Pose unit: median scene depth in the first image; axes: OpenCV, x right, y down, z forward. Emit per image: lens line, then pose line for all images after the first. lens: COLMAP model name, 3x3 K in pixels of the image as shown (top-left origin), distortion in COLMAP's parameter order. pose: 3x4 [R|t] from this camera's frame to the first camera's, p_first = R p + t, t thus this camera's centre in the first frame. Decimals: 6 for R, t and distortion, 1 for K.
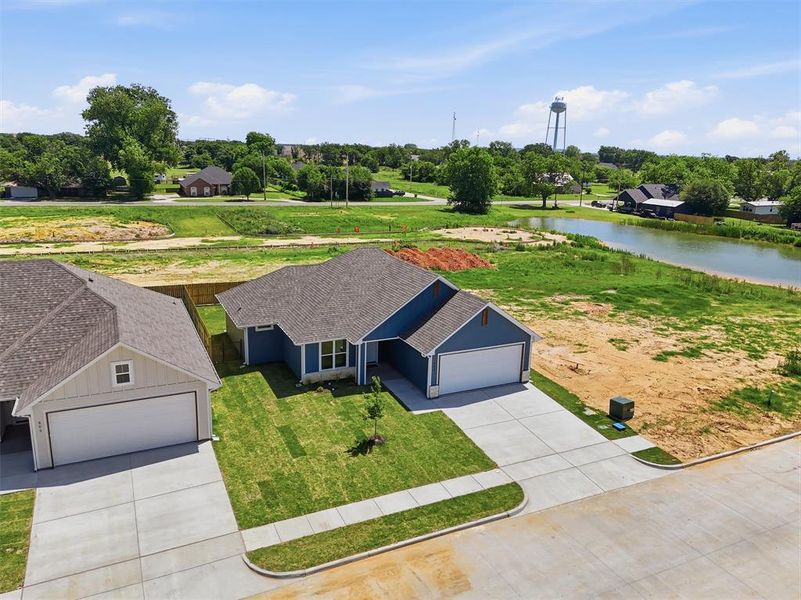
lens RADIAL K [[577.6, 0, 395.3], [0, 577.6, 293.4], [0, 0, 1]] dist [0.065259, -0.052615]
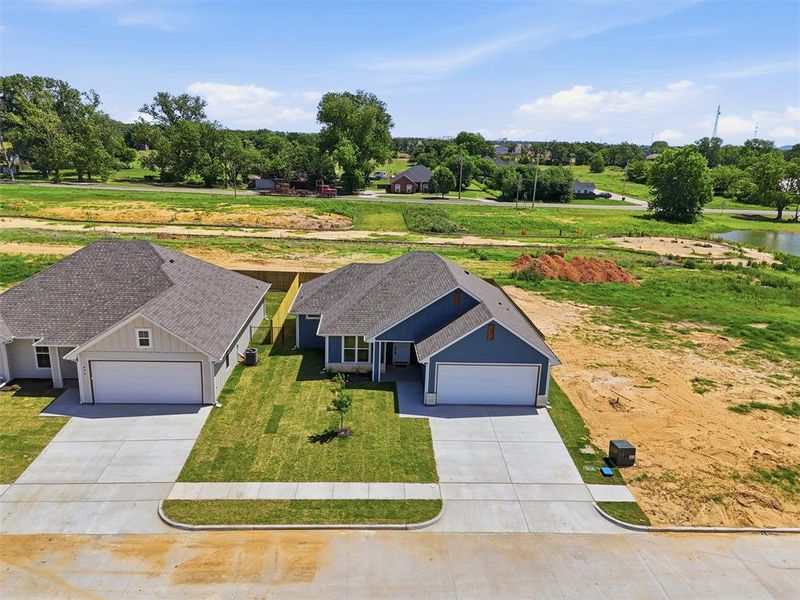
lens RADIAL K [[576.9, 0, 404.0], [0, 576.9, 295.8], [0, 0, 1]] dist [0.065259, -0.052615]
pose [[0.923637, 0.103856, -0.368930, 0.359798], [-0.100742, 0.994525, 0.027750, -0.030620], [0.369792, 0.011536, 0.929043, 0.044831]]
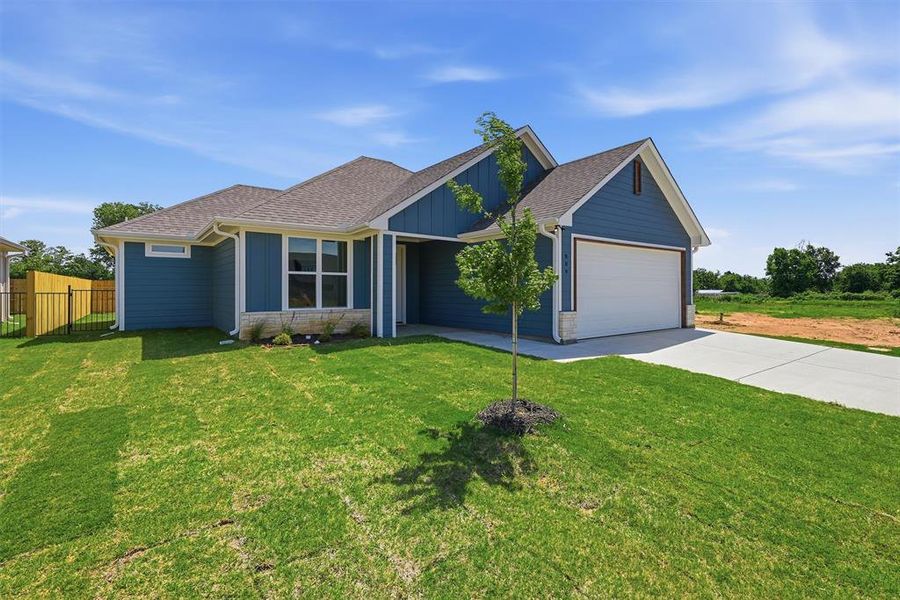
lens RADIAL K [[409.1, 0, 445.3], [0, 409.1, 295.8], [0, 0, 1]] dist [-0.007460, 0.001619]
pose [[0.980867, -0.029993, 0.192355, -0.073297], [0.073435, 0.972073, -0.222895, 0.199104], [-0.180298, 0.232756, 0.955676, 0.698391]]
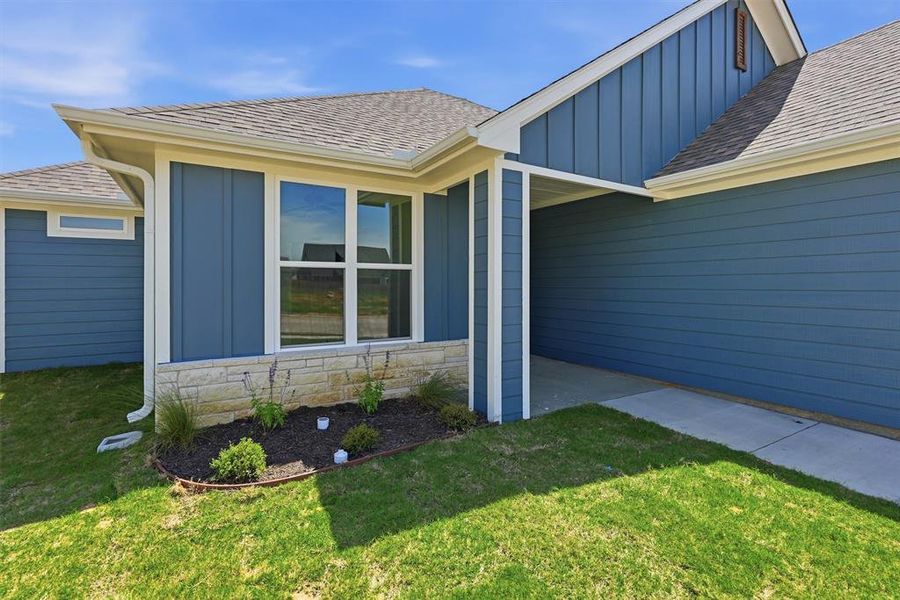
lens RADIAL K [[409.1, 0, 443.4], [0, 409.1, 284.0], [0, 0, 1]] dist [-0.007460, 0.001619]
pose [[0.995652, -0.027818, 0.088903, -0.088631], [0.048426, 0.969842, -0.238875, 0.146900], [-0.079577, 0.242141, 0.966972, 0.873911]]
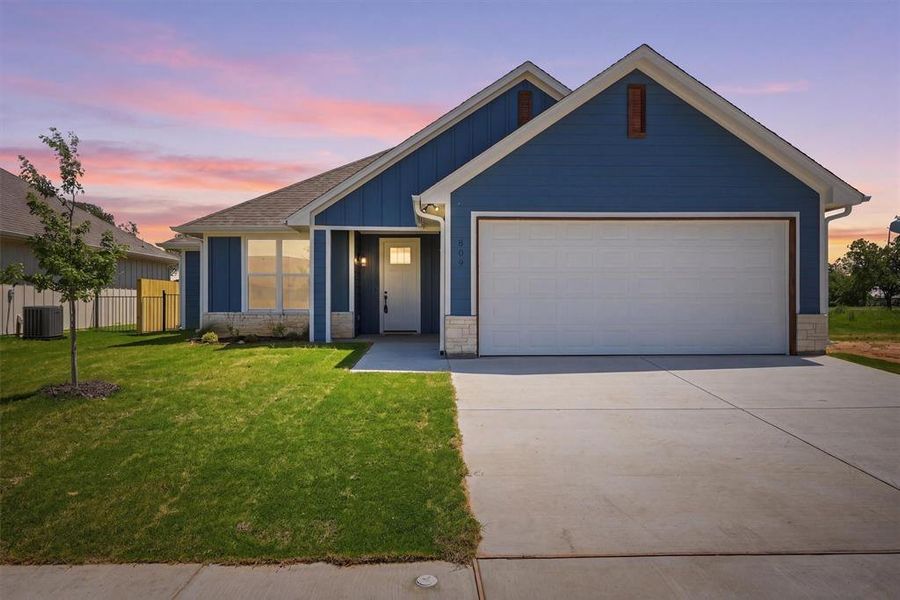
lens RADIAL K [[573.3, 0, 454.3], [0, 573.3, 303.8], [0, 0, 1]] dist [-0.000046, -0.004350]
pose [[0.918610, -0.026442, -0.394279, 0.178627], [-0.071544, 0.970141, -0.231749, 0.216080], [0.388635, 0.241096, 0.889290, 0.687808]]
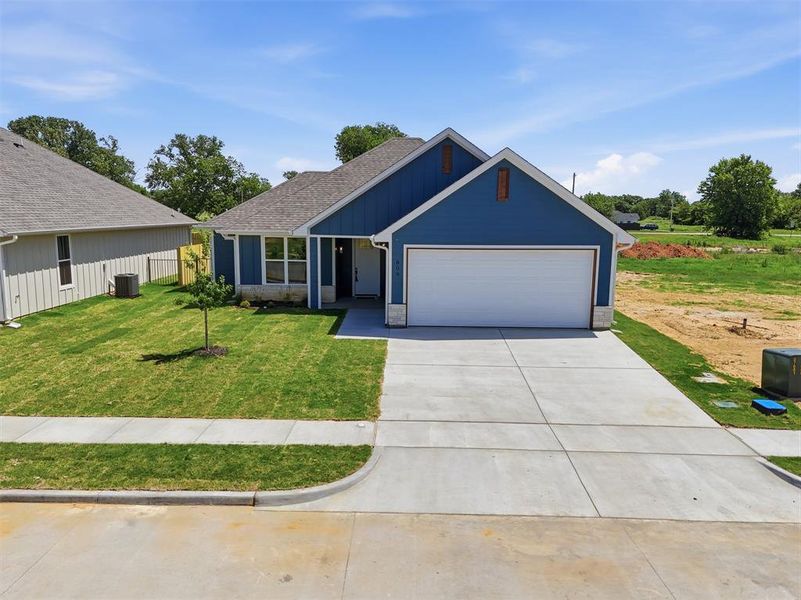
lens RADIAL K [[577.6, 0, 406.6], [0, 577.6, 301.1], [0, 0, 1]] dist [0.065259, -0.052615]
pose [[0.900764, 0.048281, -0.431616, 0.299403], [-0.093085, 0.992169, -0.083277, 0.193275], [0.424215, 0.115190, 0.898205, 0.485162]]
